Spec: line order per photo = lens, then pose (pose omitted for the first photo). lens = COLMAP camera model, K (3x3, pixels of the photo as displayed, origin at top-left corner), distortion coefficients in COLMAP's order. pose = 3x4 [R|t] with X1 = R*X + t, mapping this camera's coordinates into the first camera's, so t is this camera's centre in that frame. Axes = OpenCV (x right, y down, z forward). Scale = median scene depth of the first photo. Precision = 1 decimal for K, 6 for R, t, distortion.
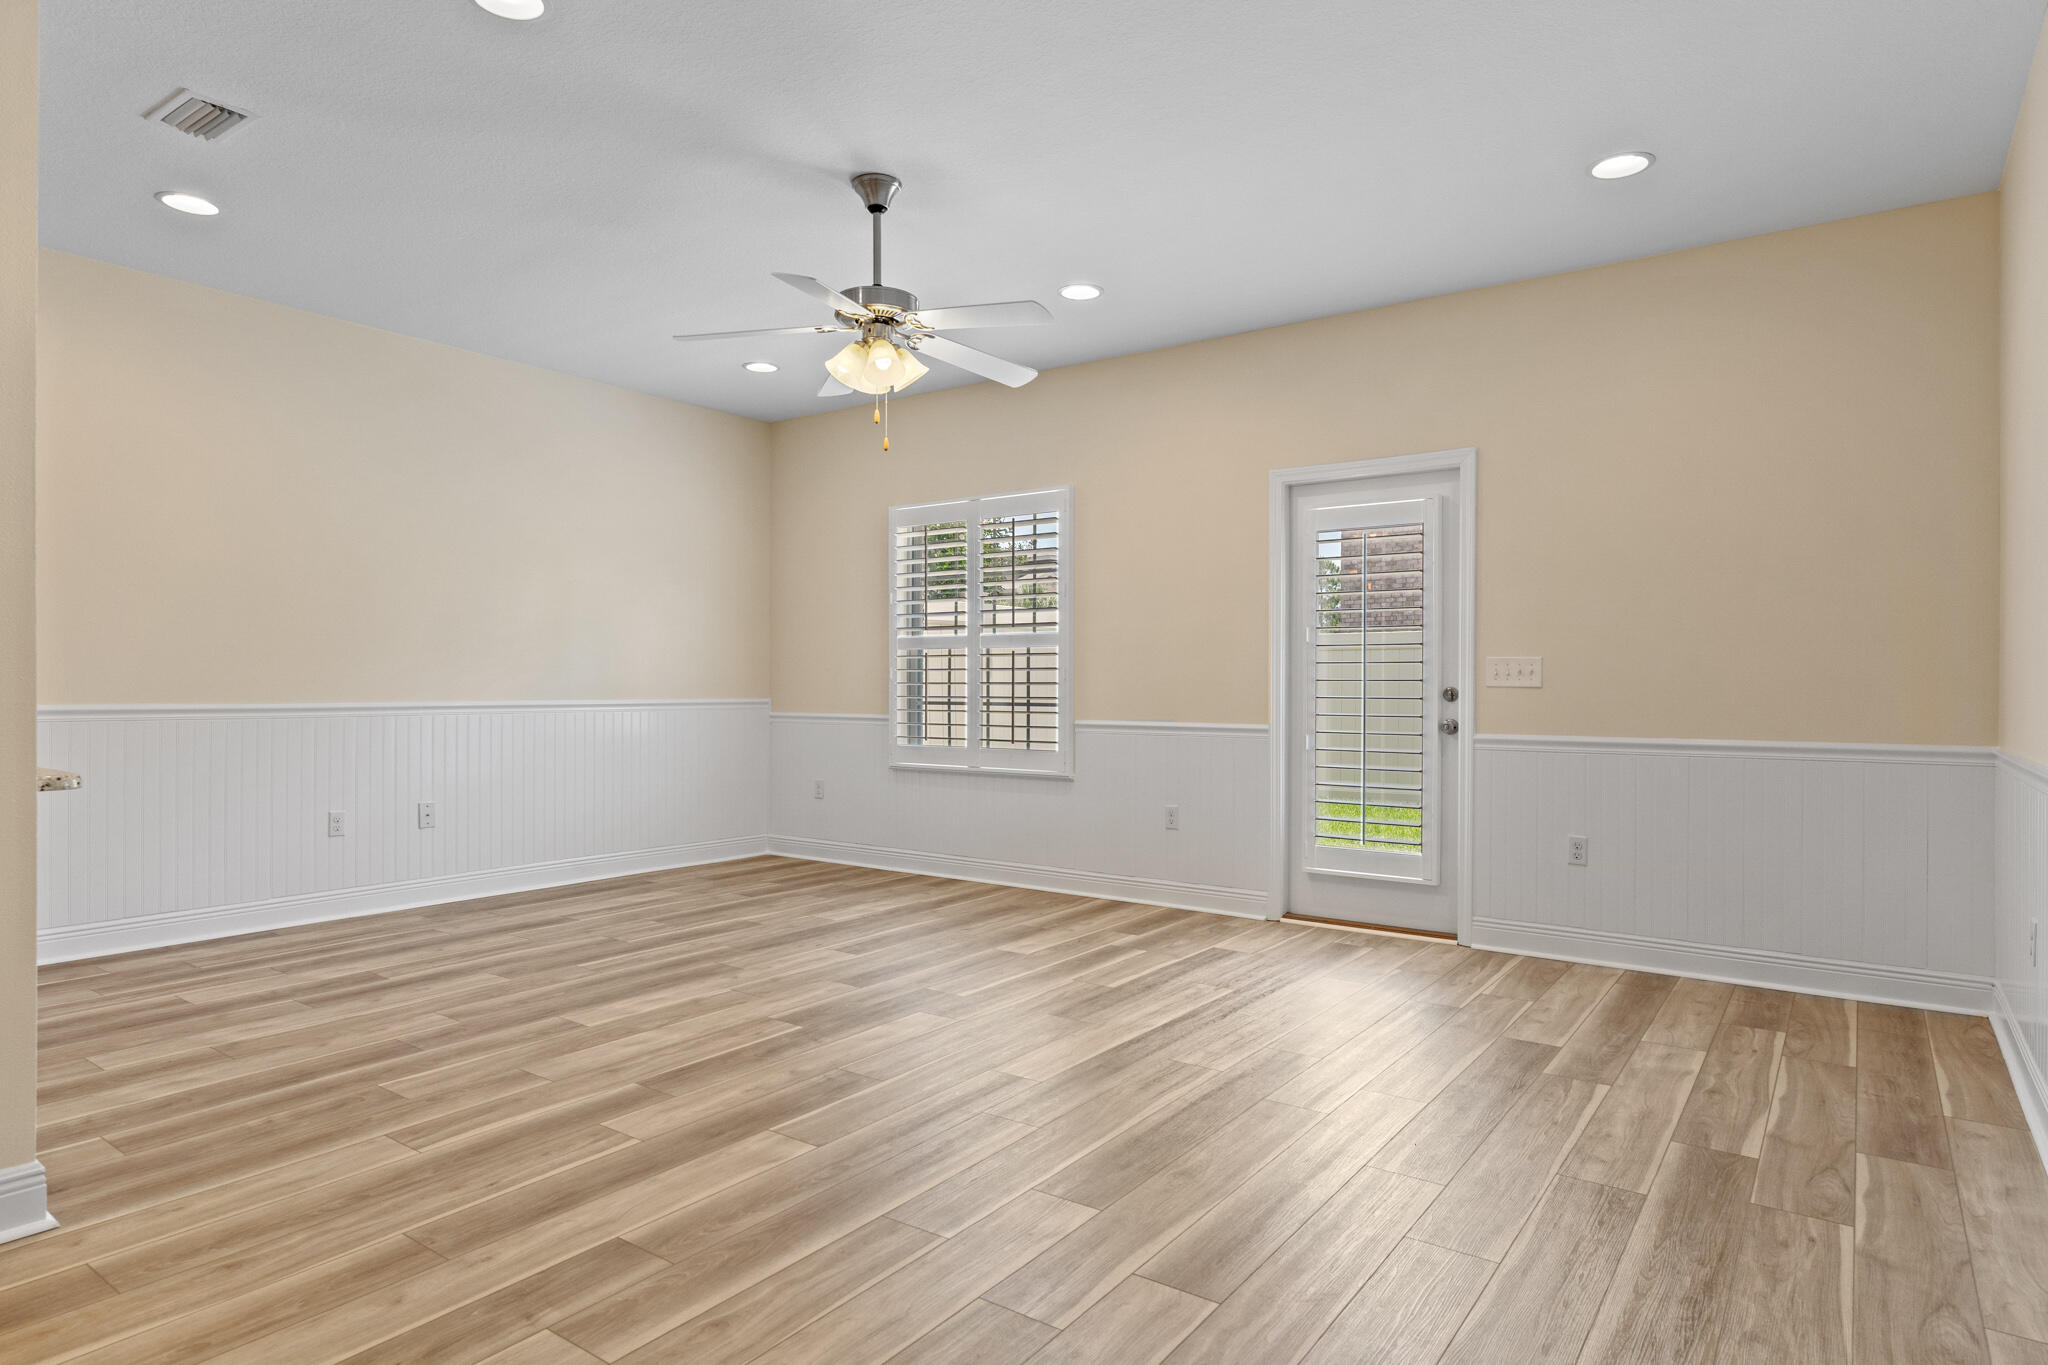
lens RADIAL K [[1146.5, 0, 1022.0], [0, 1146.5, 690.5], [0, 0, 1]] dist [-0.002959, -0.000748]
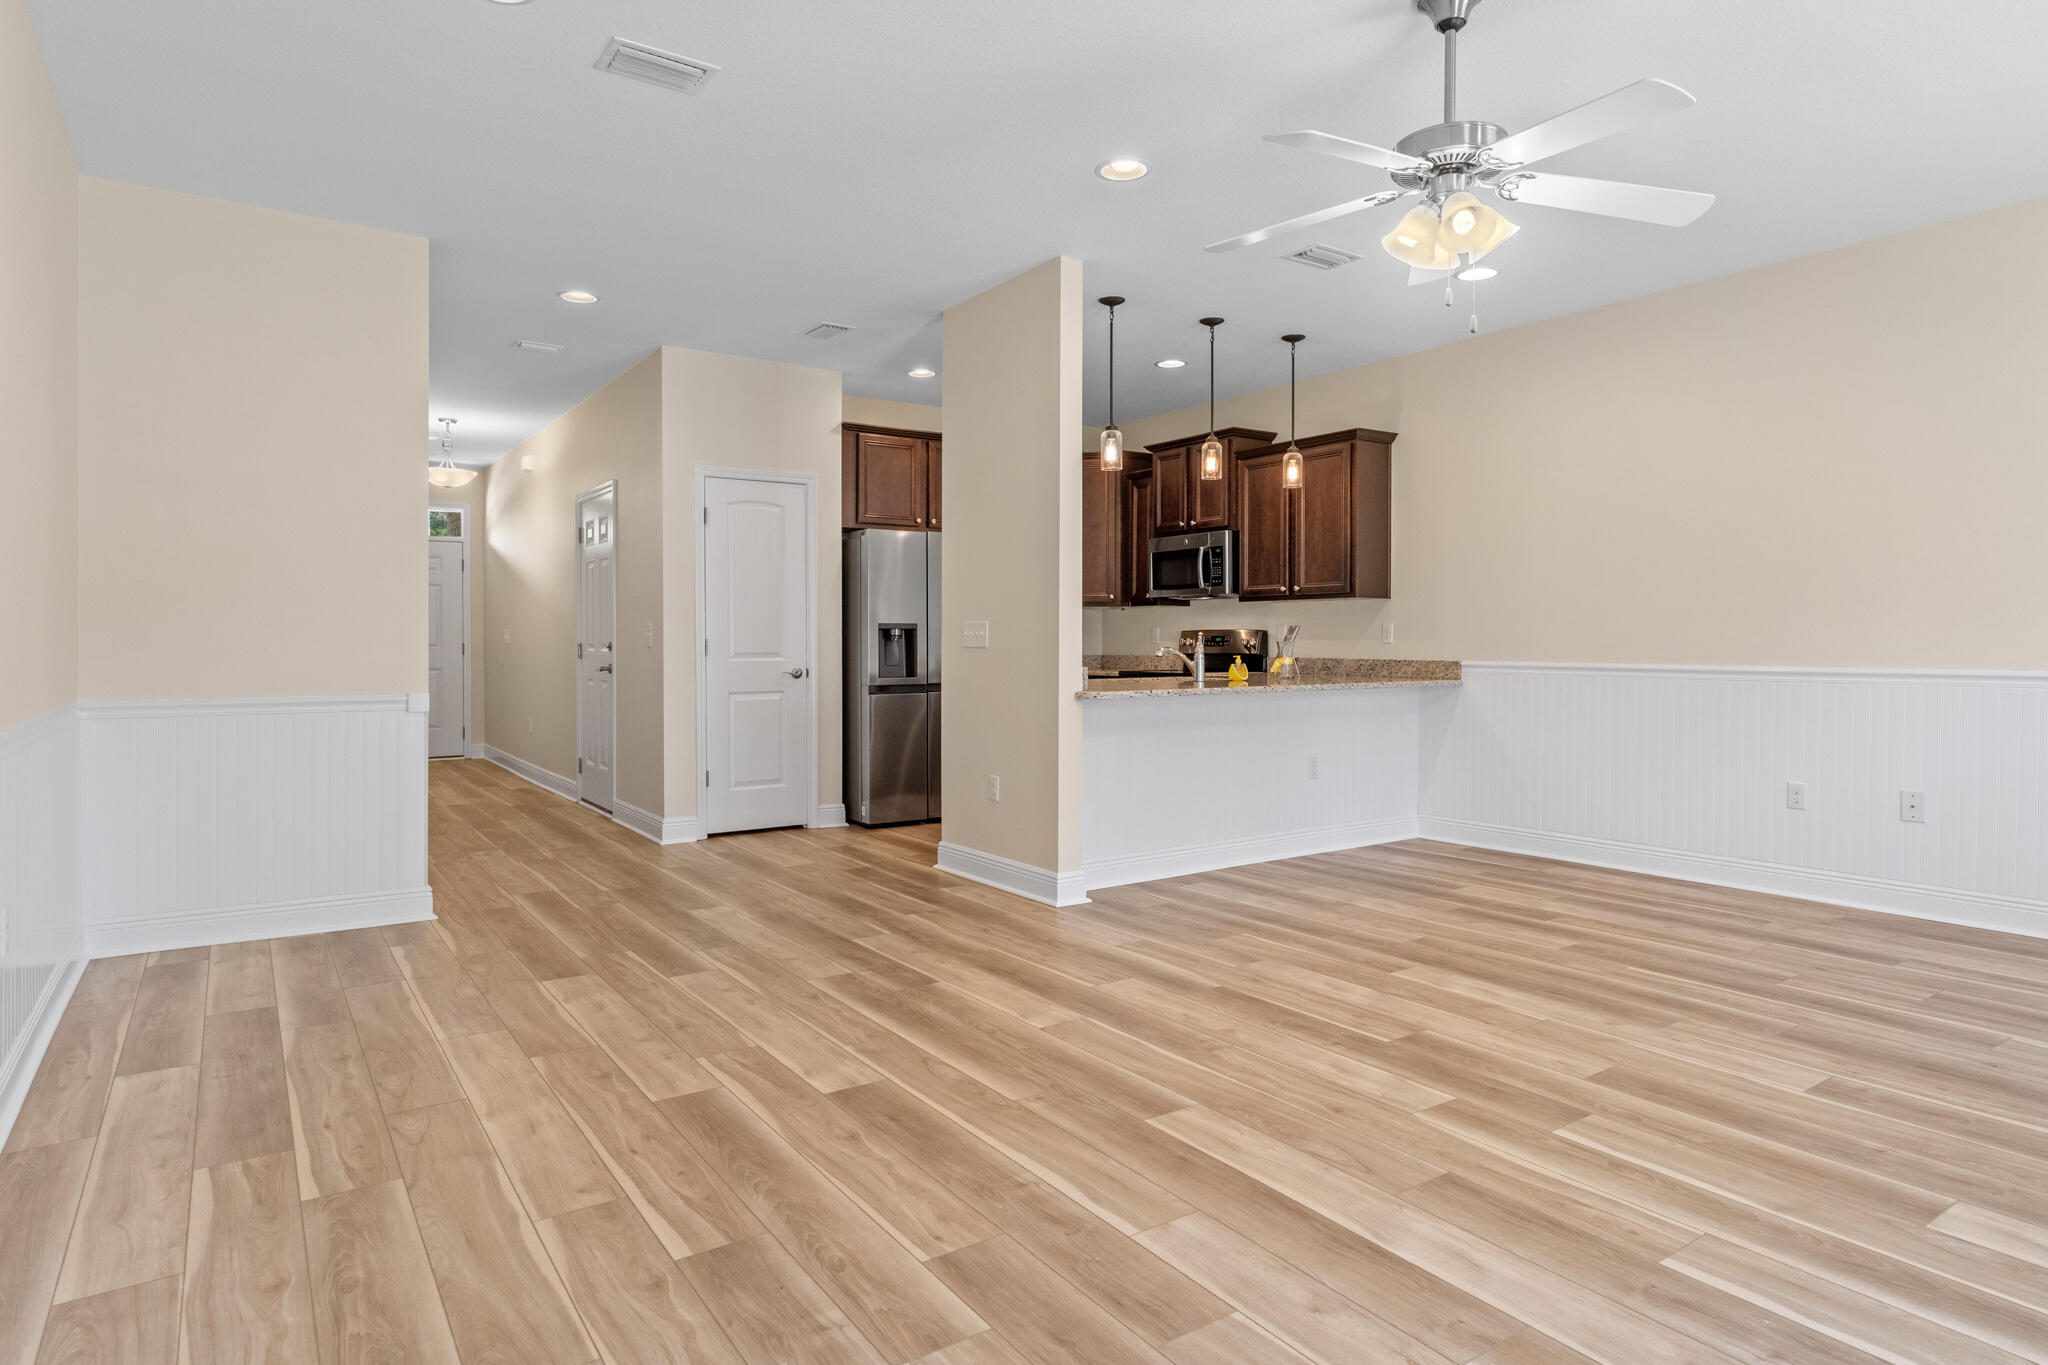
lens RADIAL K [[1146.5, 0, 1010.8], [0, 1146.5, 666.9], [0, 0, 1]] dist [-0.002959, -0.000748]
pose [[-0.337948, 0.016017, -0.941028, 0.774694], [-0.007199, 0.999782, 0.019603, -0.004563], [0.941137, 0.013399, -0.337759, 1.106612]]
